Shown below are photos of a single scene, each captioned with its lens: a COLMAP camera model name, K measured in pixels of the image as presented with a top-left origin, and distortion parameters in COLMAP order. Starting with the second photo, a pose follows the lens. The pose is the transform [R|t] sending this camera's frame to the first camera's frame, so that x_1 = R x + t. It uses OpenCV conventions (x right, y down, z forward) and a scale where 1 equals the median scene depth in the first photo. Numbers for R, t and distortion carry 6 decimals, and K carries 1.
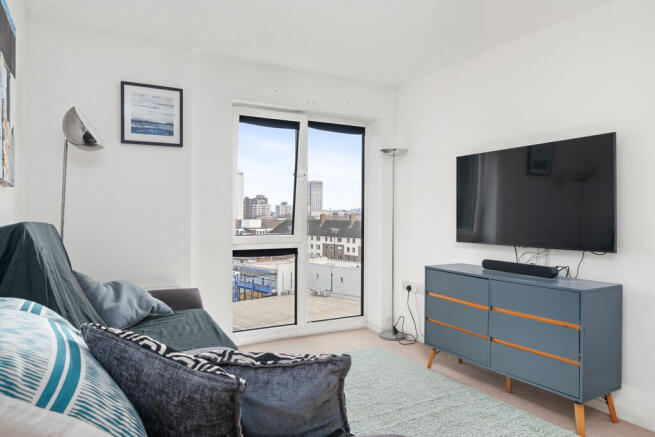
lens RADIAL K [[443.6, 0, 328.2], [0, 443.6, 217.2], [0, 0, 1]] dist [-0.009517, -0.002164]
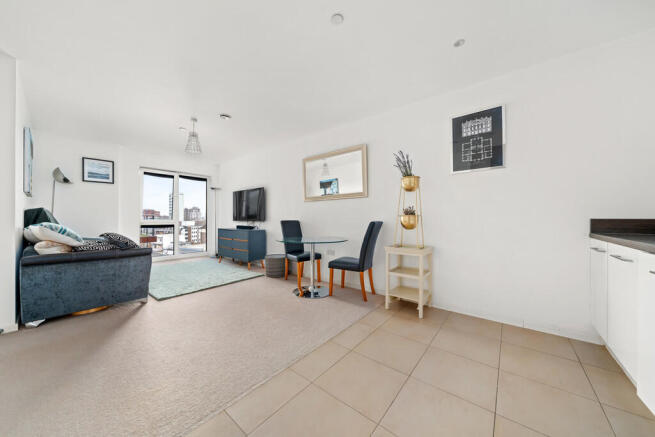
lens RADIAL K [[227.3, 0, 325.4], [0, 227.3, 218.0], [0, 0, 1]] dist [-0.001365, -0.000126]
pose [[0.932987, -0.000786, 0.359910, 0.346594], [0.003134, 0.999977, -0.005942, 0.054098], [-0.359898, 0.006672, 0.932968, -0.681573]]
